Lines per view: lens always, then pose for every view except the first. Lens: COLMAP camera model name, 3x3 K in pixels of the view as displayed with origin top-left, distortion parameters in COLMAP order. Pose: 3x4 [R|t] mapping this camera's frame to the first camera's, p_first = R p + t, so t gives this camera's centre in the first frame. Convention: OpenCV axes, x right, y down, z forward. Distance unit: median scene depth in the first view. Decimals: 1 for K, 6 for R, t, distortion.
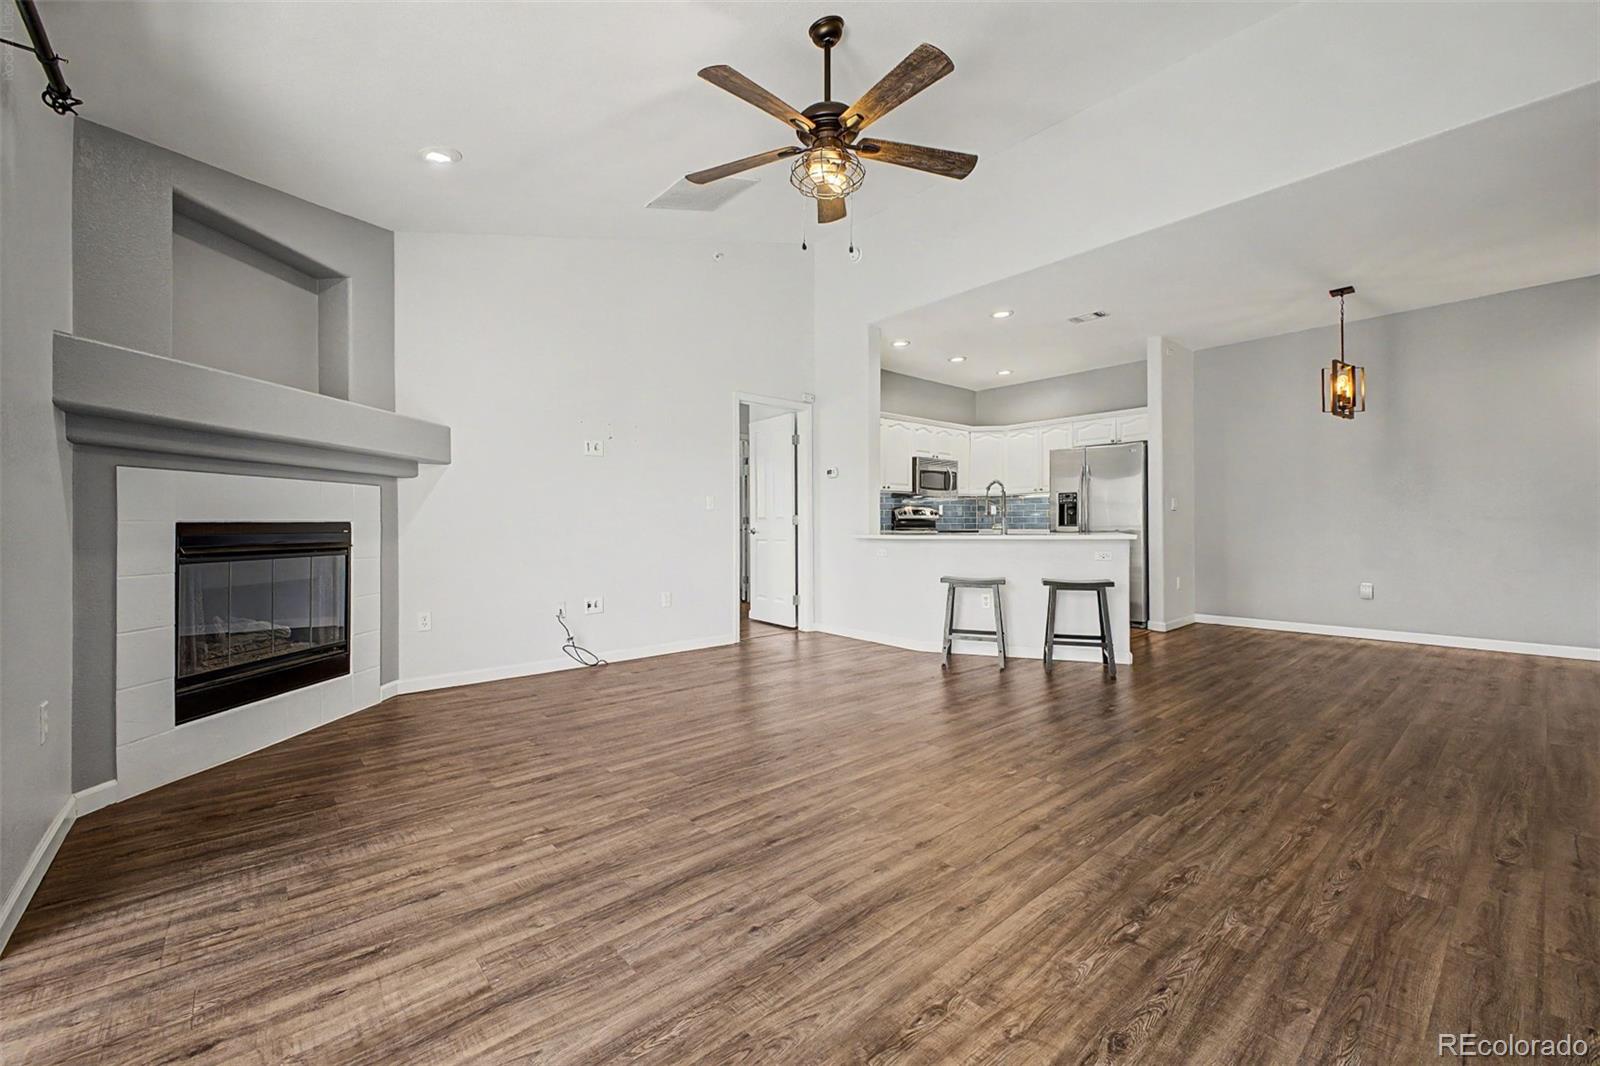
lens RADIAL K [[638.2, 0, 797.0], [0, 638.2, 523.0], [0, 0, 1]] dist [0.025764, -0.010859]
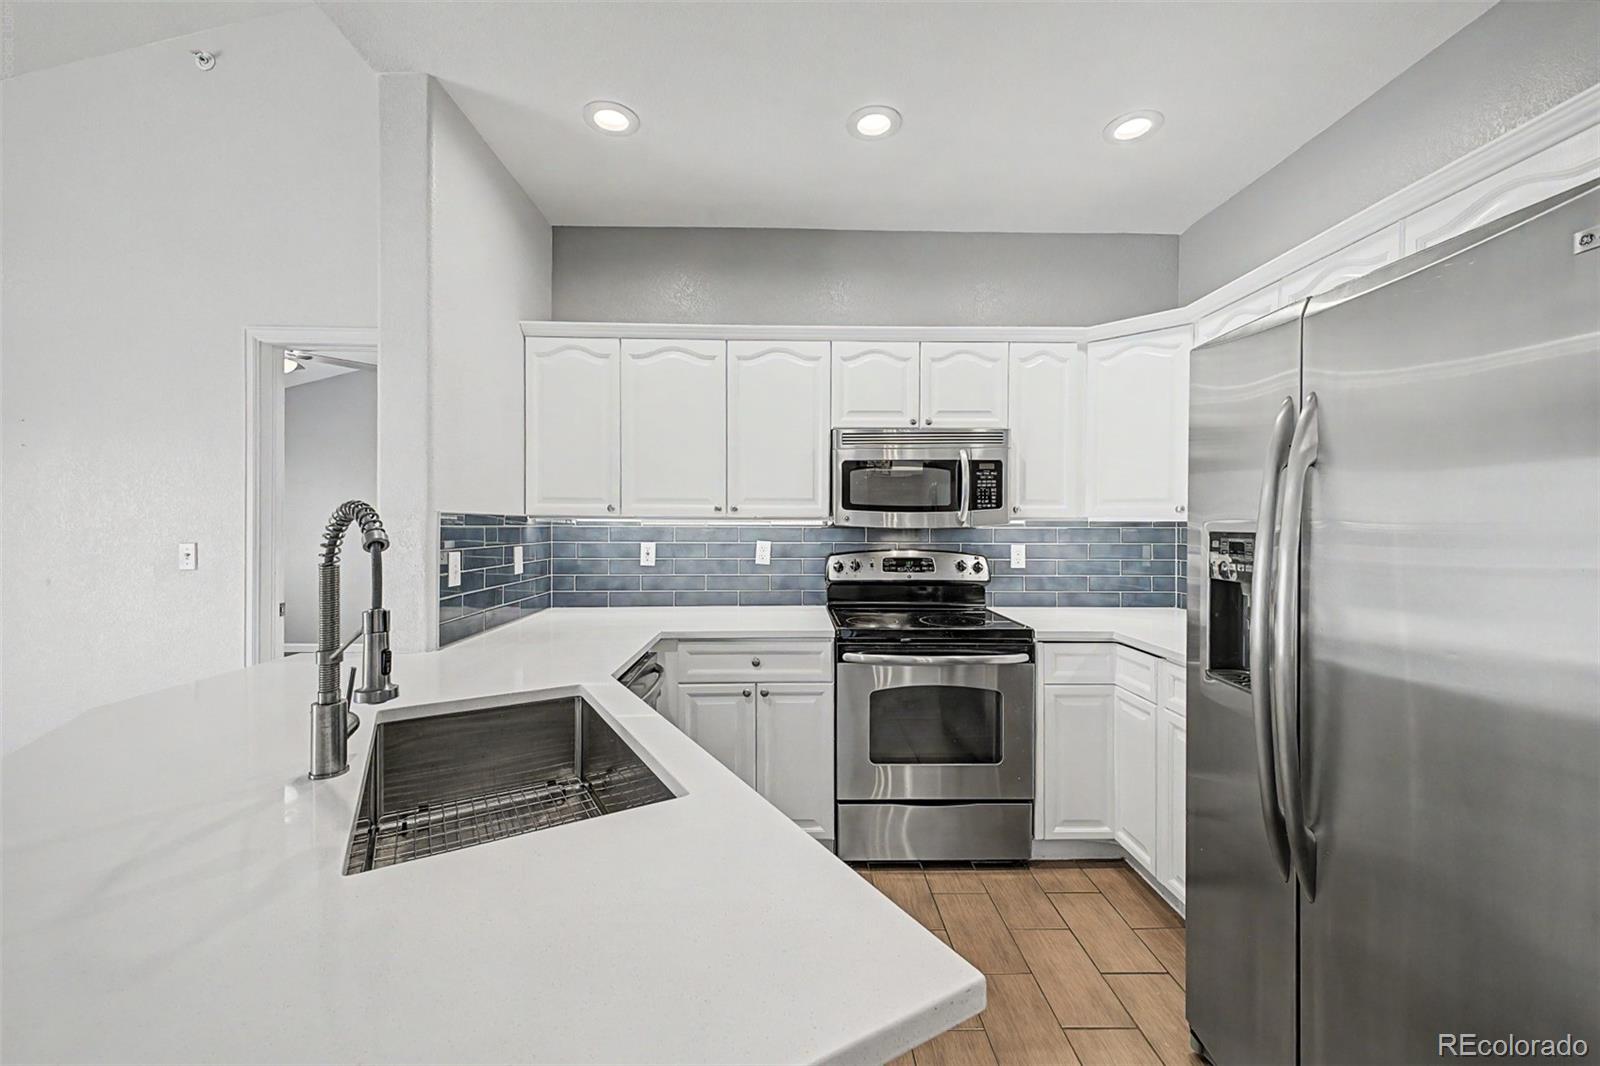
lens RADIAL K [[625.2, 0, 801.7], [0, 625.2, 526.5], [0, 0, 1]] dist [0.021716, -0.009374]
pose [[0.769714, 0.011522, -0.638284, 0.759800], [-0.005525, 0.999920, 0.011388, -0.087334], [0.638364, -0.005239, 0.769716, 1.268590]]
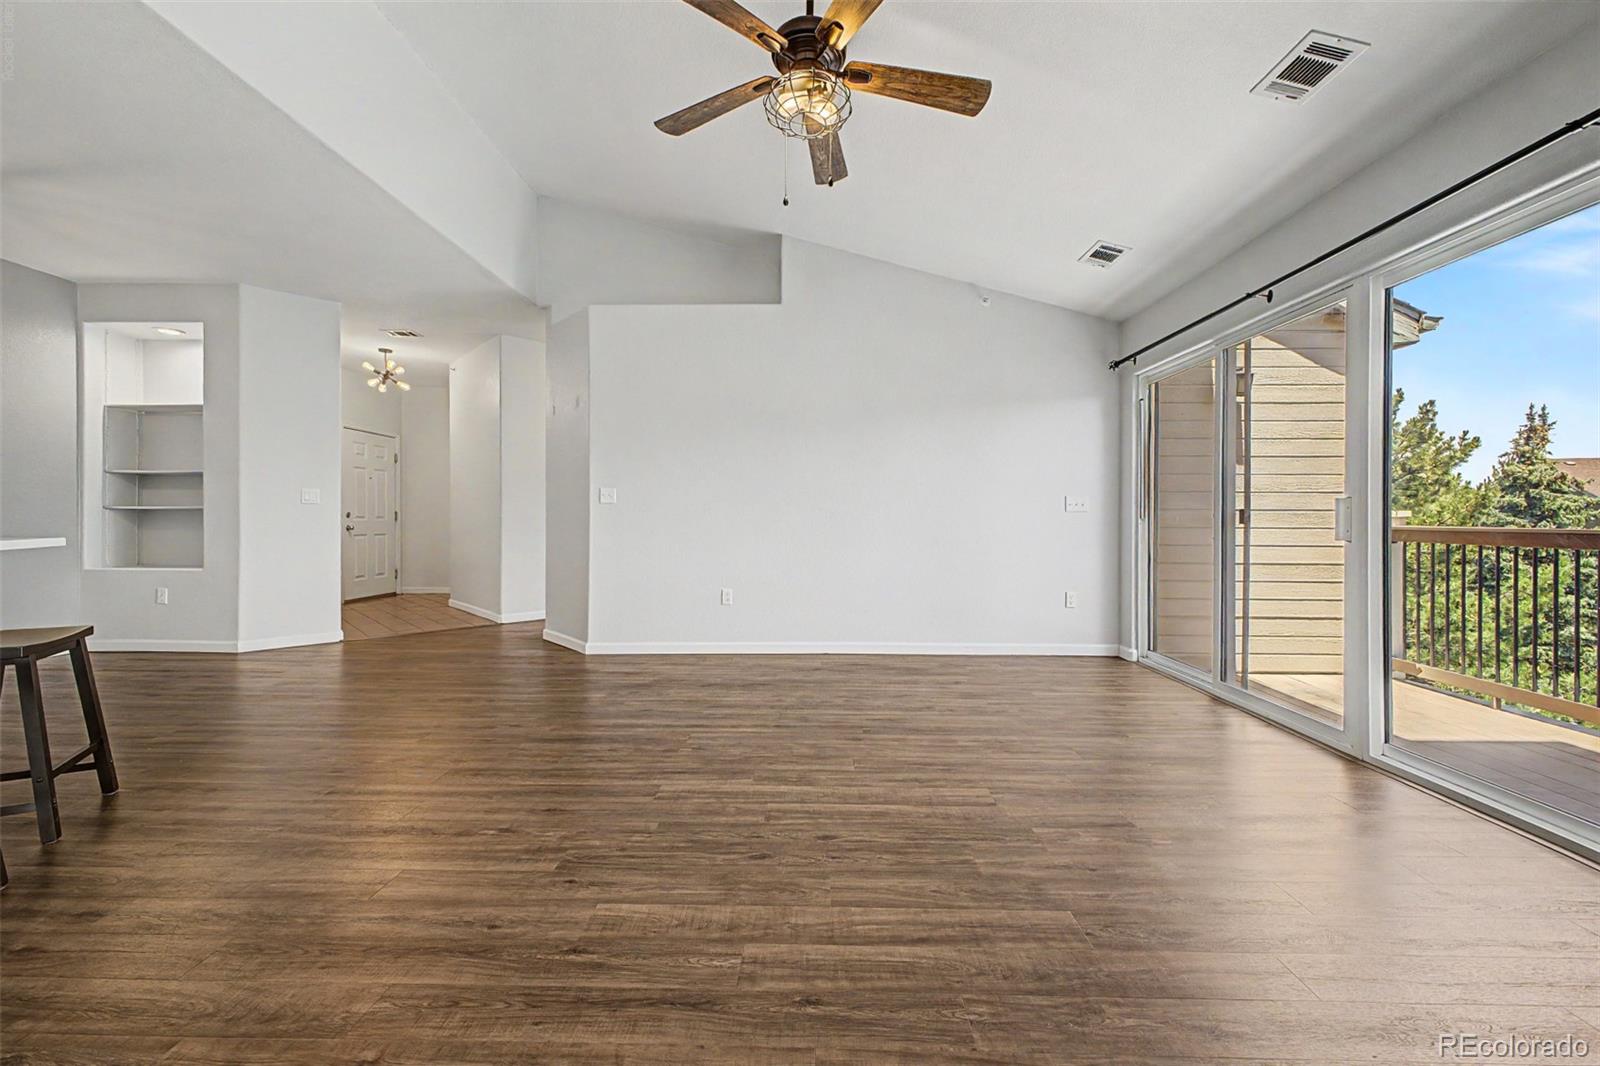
lens RADIAL K [[632.0, 0, 798.5], [0, 632.0, 527.1], [0, 0, 1]] dist [0.021746, -0.008272]
pose [[-0.739593, -0.002321, 0.673050, -0.352451], [-0.001409, 0.999997, 0.001900, 0.008401], [-0.673053, 0.000457, -0.739595, 1.124490]]
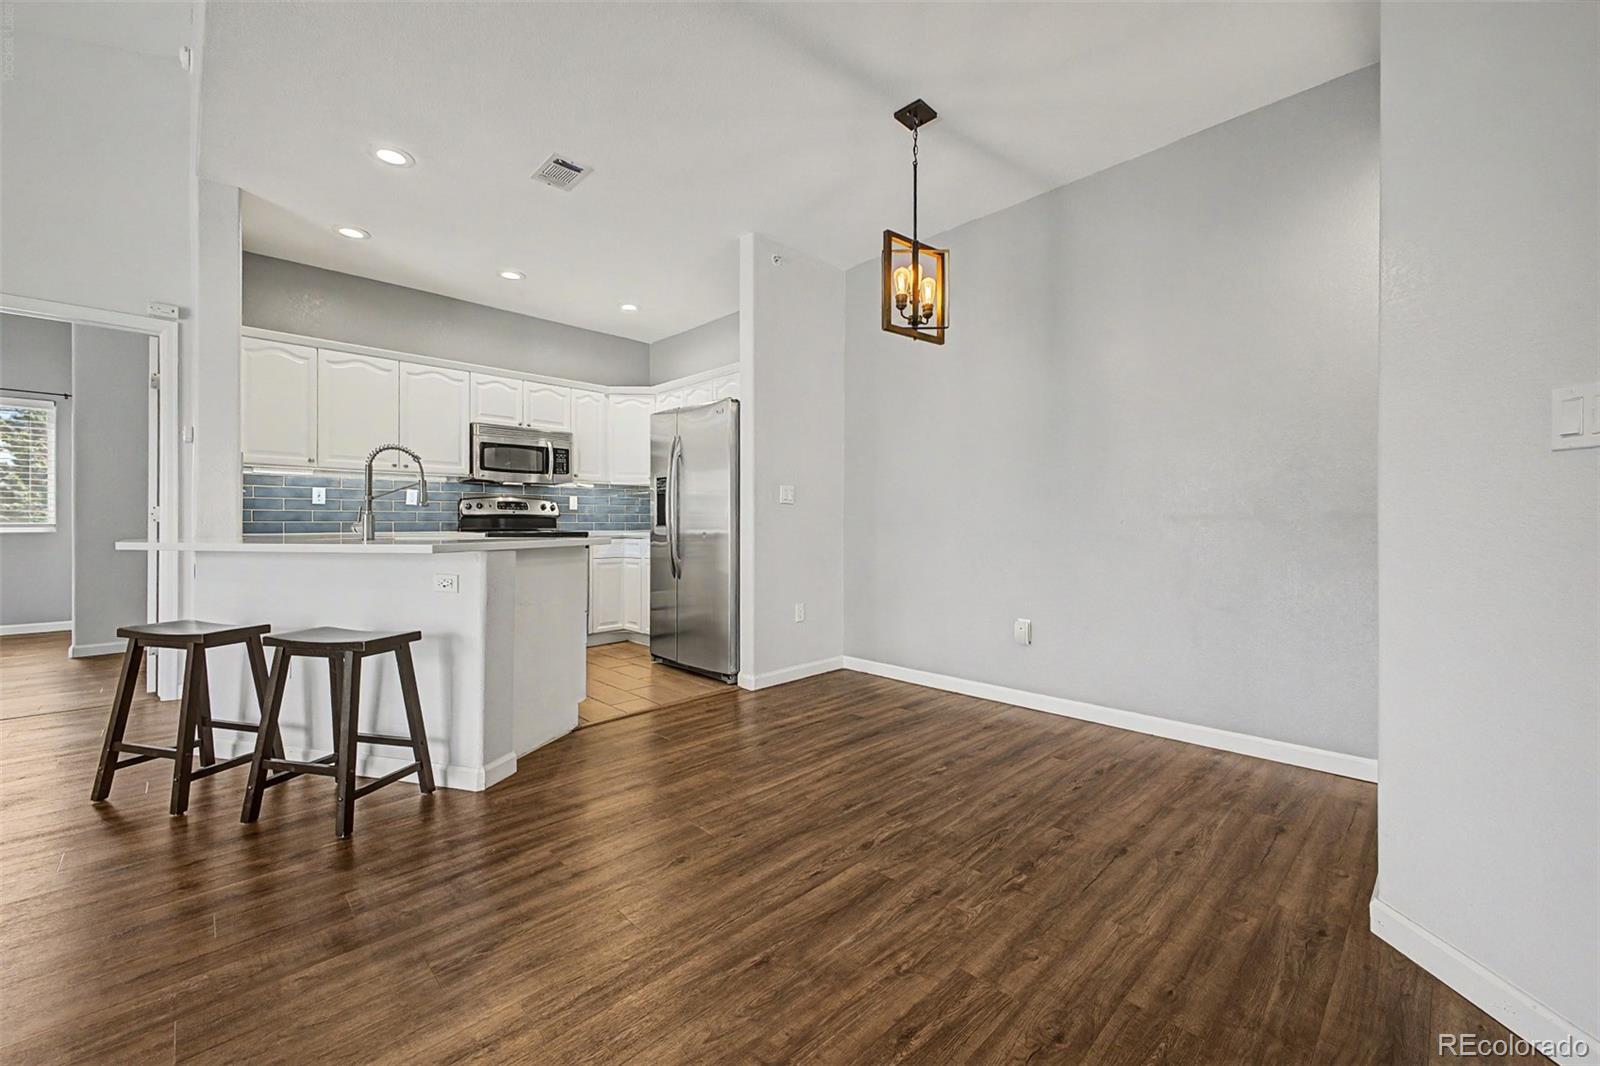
lens RADIAL K [[625.2, 0, 801.7], [0, 625.2, 526.5], [0, 0, 1]] dist [0.021716, -0.009374]
pose [[0.997804, 0.005536, 0.066008, 0.895904], [-0.006060, 0.999952, 0.007753, -0.002000], [-0.065962, -0.008136, 0.997789, 0.570571]]
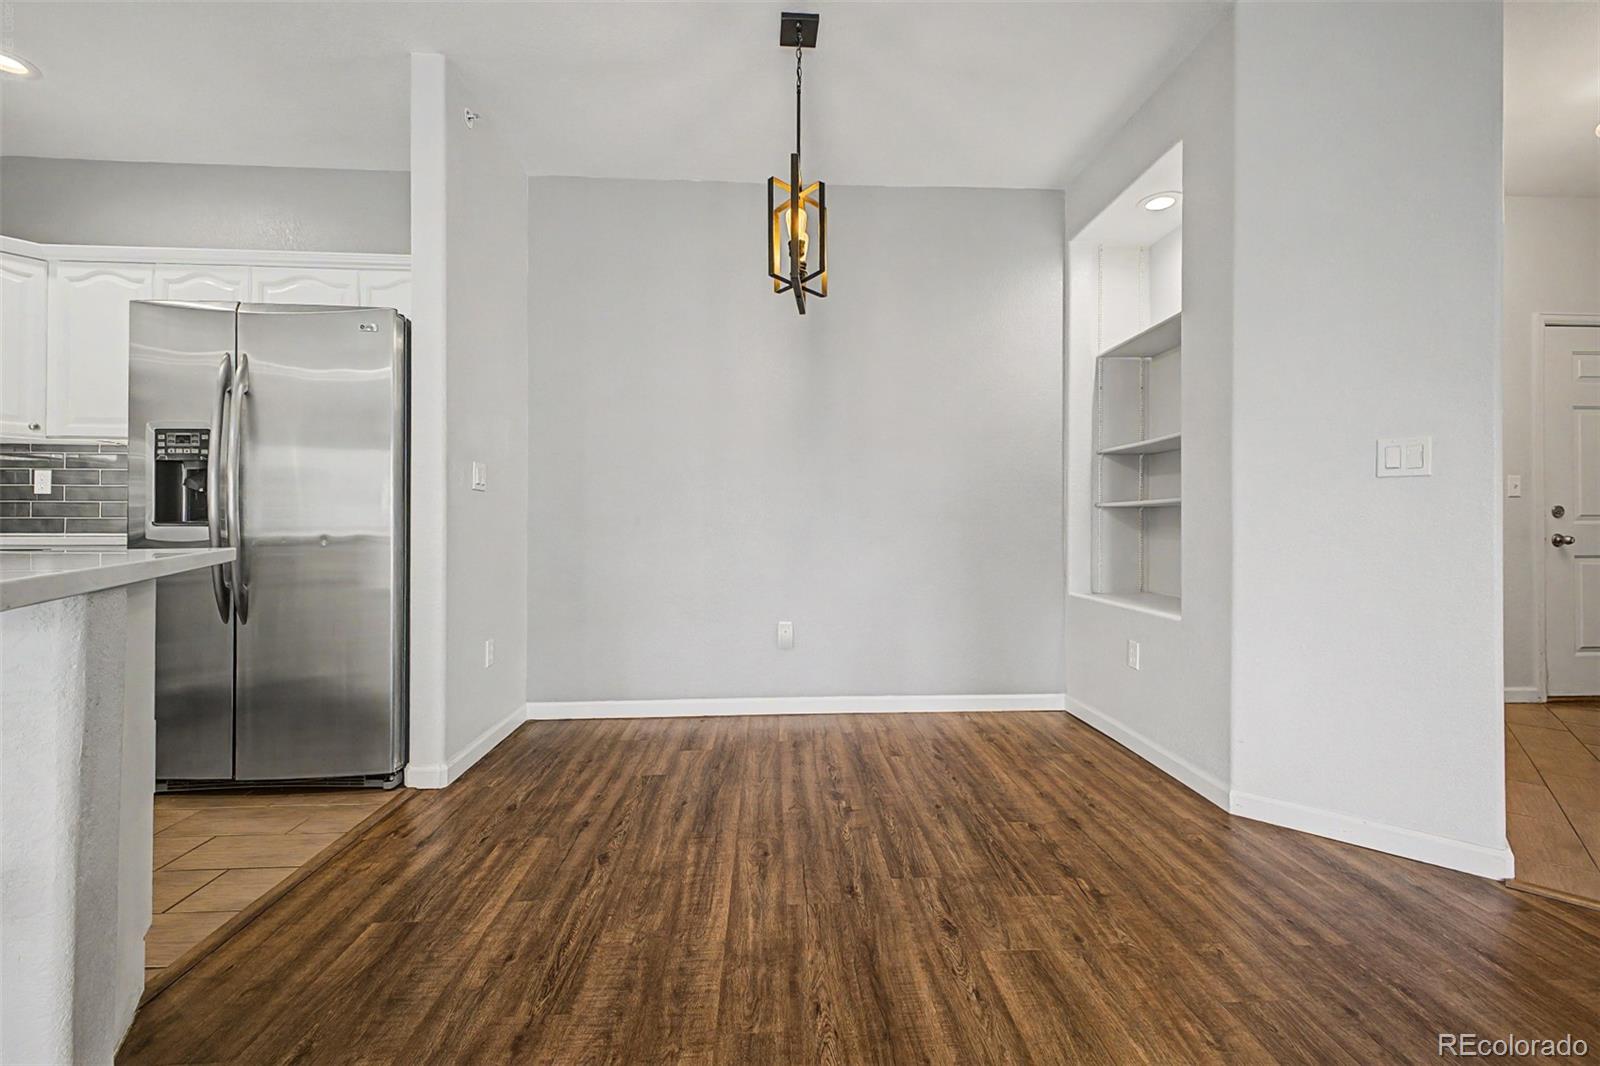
lens RADIAL K [[632.0, 0, 798.5], [0, 632.0, 527.1], [0, 0, 1]] dist [0.021746, -0.008272]
pose [[0.612650, 0.003313, 0.790347, 0.602397], [-0.009419, 0.999951, 0.003111, 0.002132], [-0.790298, -0.009350, 0.612651, 0.897406]]
